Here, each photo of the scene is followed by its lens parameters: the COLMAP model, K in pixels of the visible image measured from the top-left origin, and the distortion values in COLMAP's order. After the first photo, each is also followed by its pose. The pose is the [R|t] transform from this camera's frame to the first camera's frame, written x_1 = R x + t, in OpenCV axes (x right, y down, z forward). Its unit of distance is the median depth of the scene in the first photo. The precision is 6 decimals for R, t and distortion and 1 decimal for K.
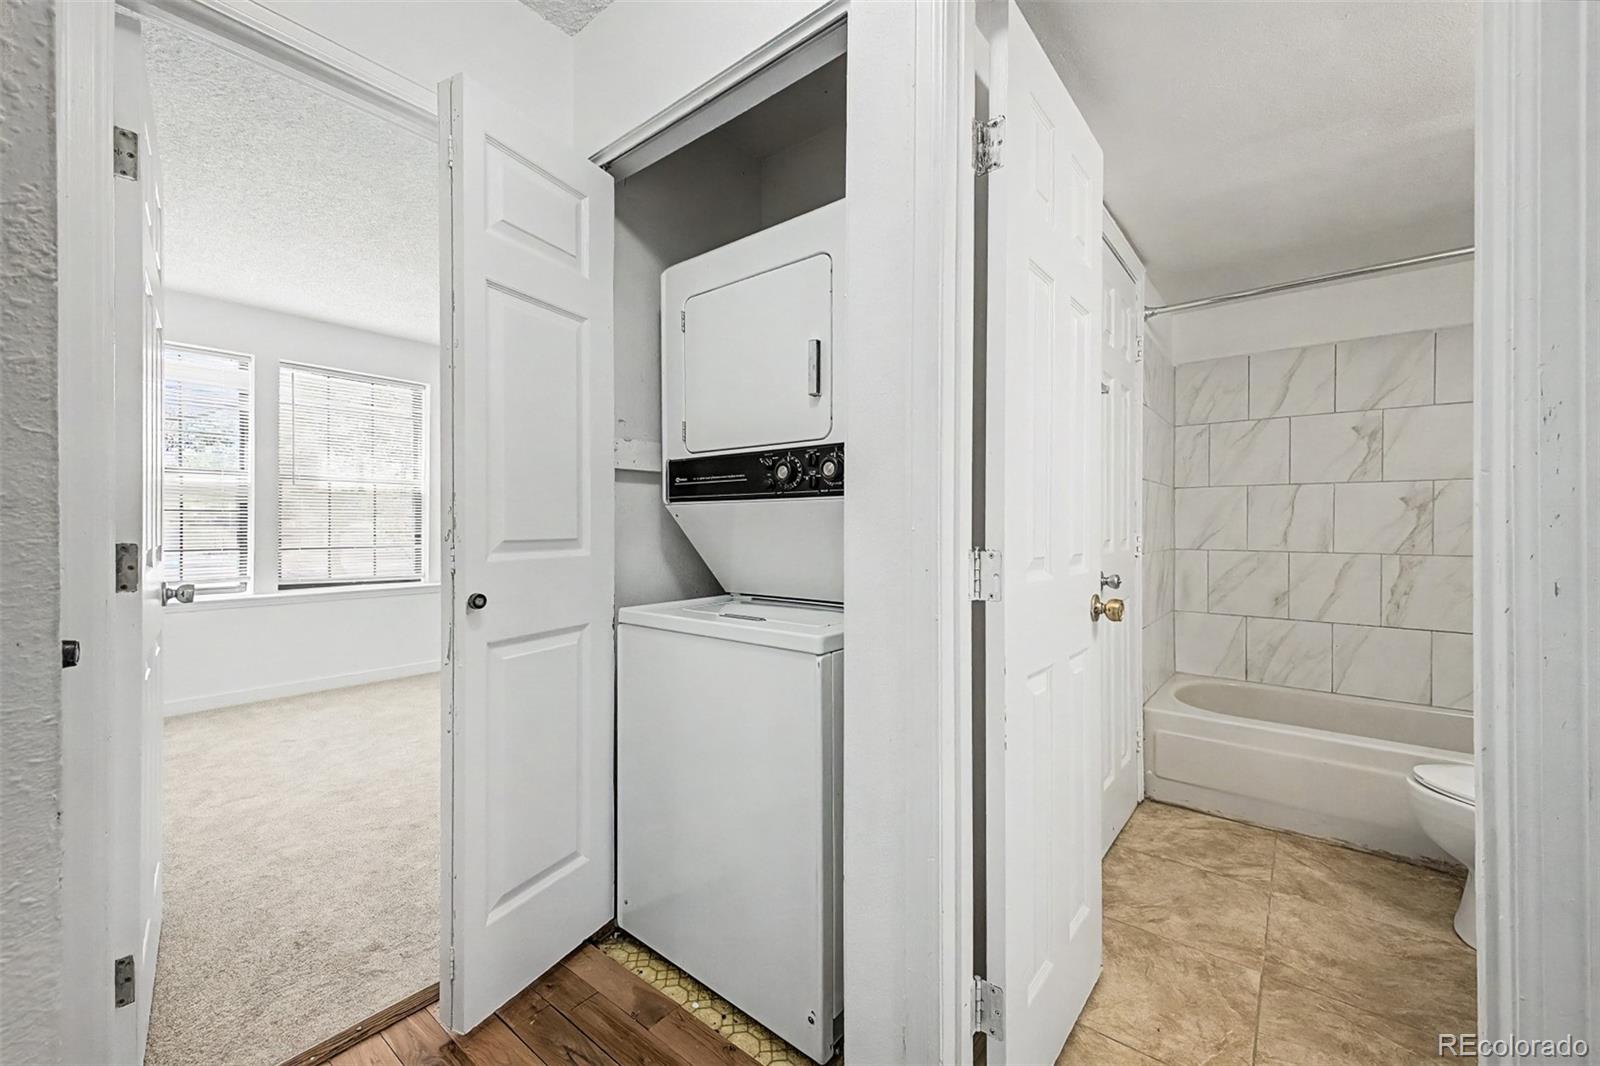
lens RADIAL K [[655.3, 0, 803.5], [0, 655.3, 530.1], [0, 0, 1]] dist [0.017805, -0.002277]
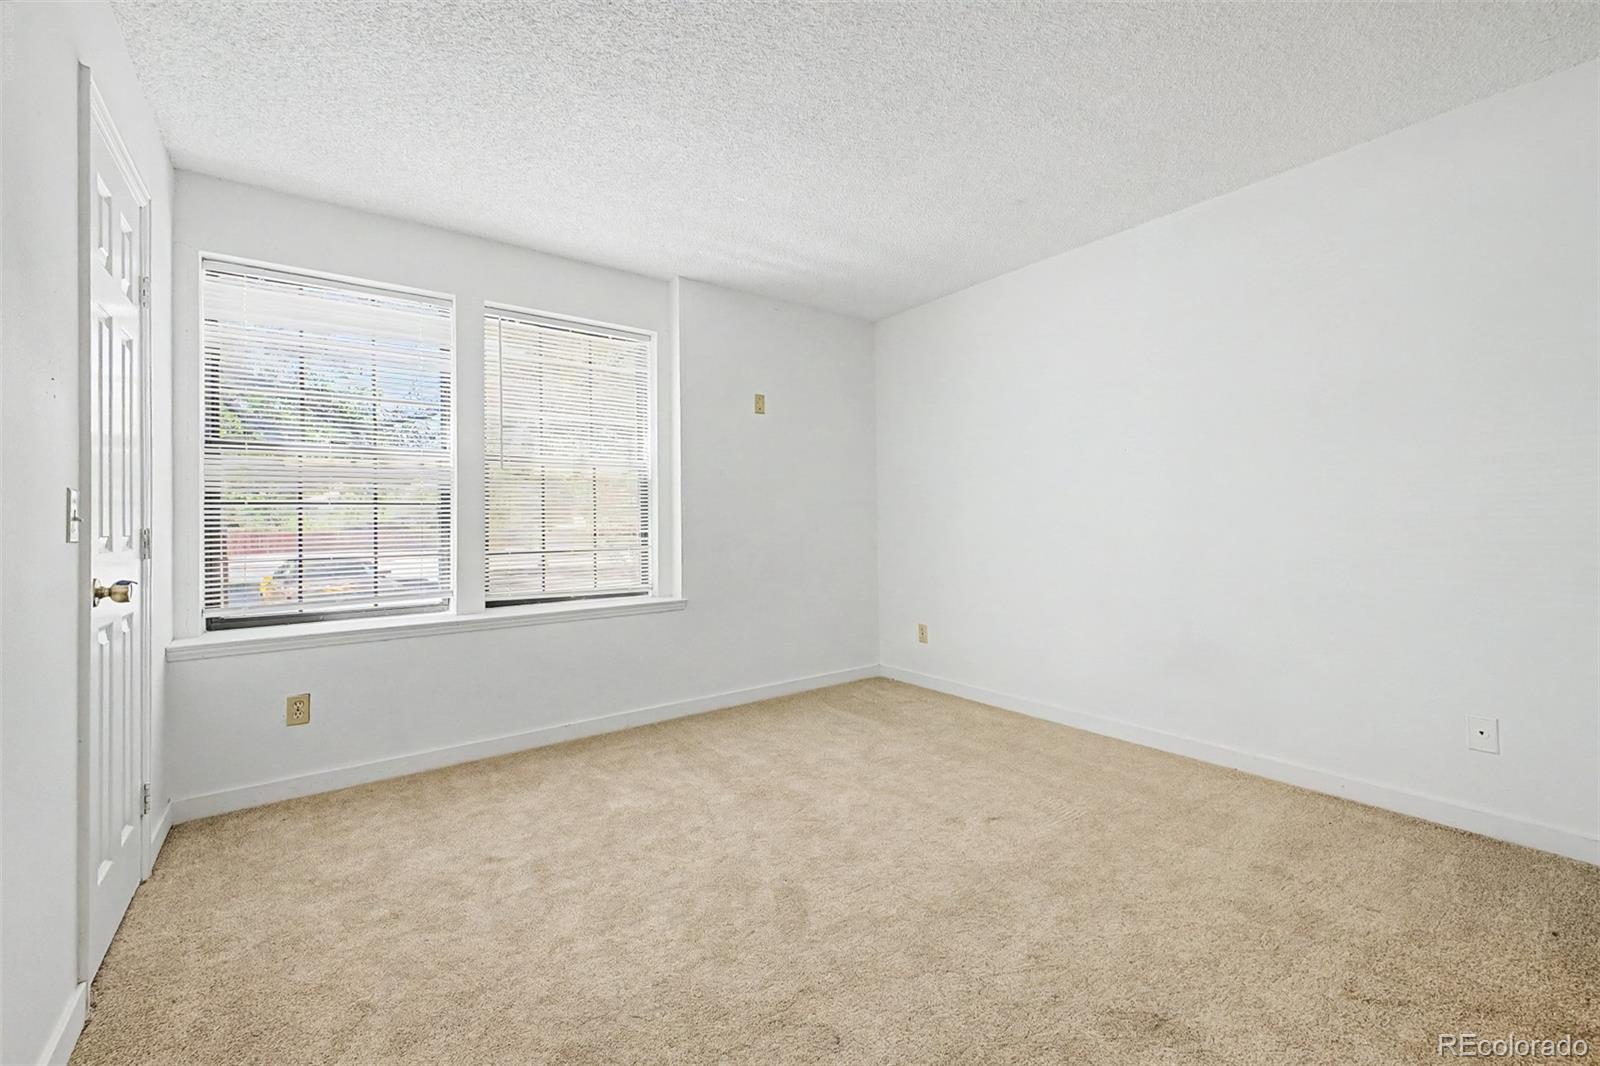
lens RADIAL K [[655.3, 0, 800.7], [0, 655.3, 524.1], [0, 0, 1]] dist [0.017805, -0.002277]
pose [[0.971260, -0.006411, -0.237937, -0.270830], [0.007307, 0.999969, 0.002886, -0.004709], [0.237911, -0.004542, 0.971276, 0.364667]]
